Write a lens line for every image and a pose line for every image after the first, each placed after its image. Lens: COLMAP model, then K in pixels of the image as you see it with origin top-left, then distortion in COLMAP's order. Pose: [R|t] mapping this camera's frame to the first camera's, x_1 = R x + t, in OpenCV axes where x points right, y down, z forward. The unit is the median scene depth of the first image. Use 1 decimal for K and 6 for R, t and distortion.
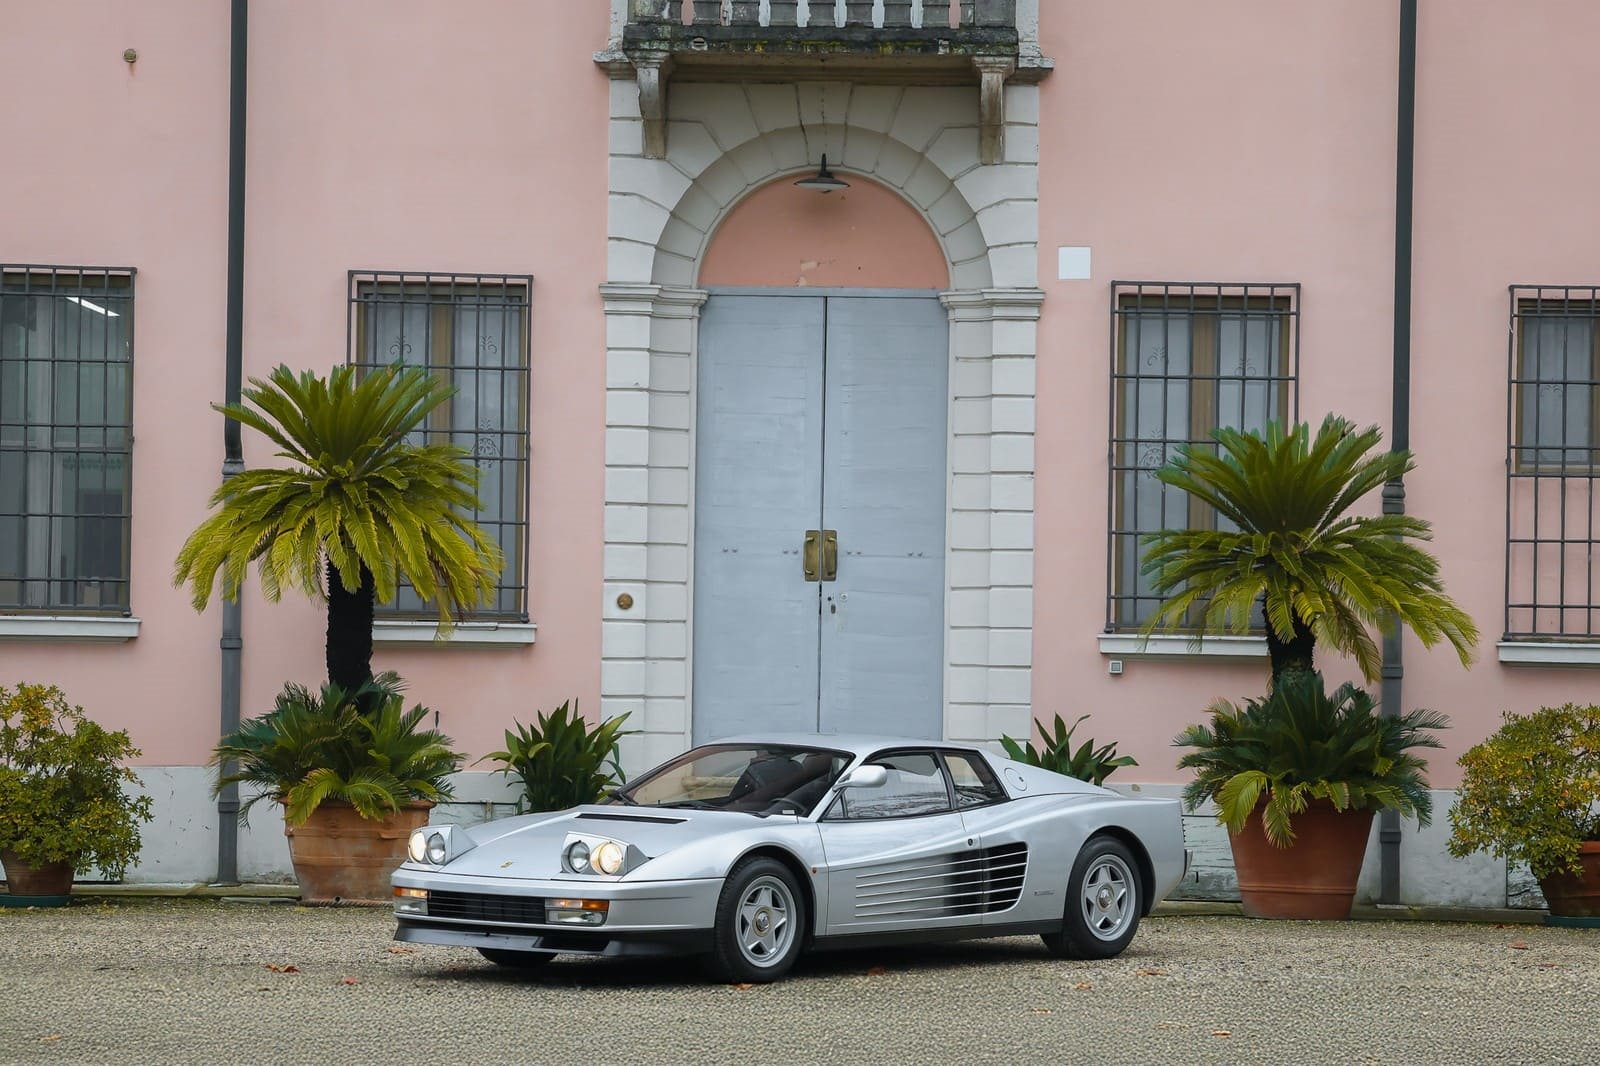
lens RADIAL K [[9792.3, 0, 861.9], [0, 9792.3, 598.5], [0, 0, 1]] dist [2.162206, 0.000000]
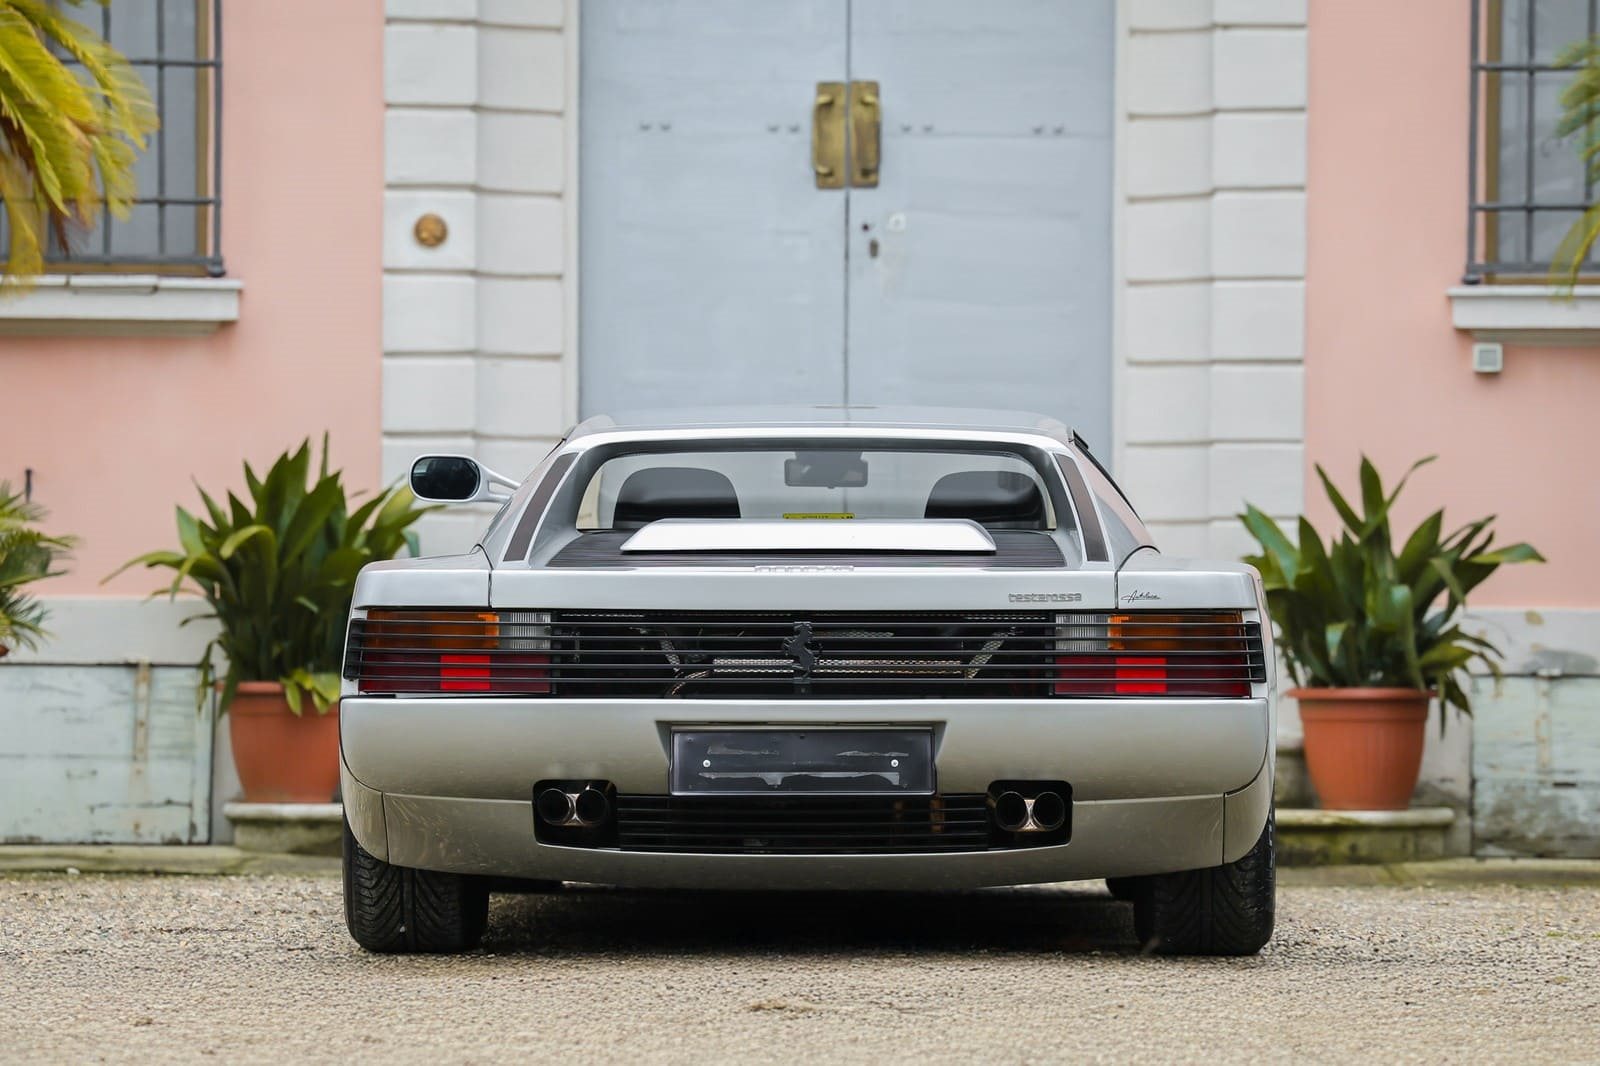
lens RADIAL K [[9792.3, 0, 762.2], [0, 9792.3, 556.2], [0, 0, 1]] dist [2.162206, 0.000000]
pose [[0.999930, -0.010972, -0.004513, -0.006426], [0.010931, 0.999900, -0.008980, 0.020210], [0.004611, 0.008930, 0.999949, 0.530381]]
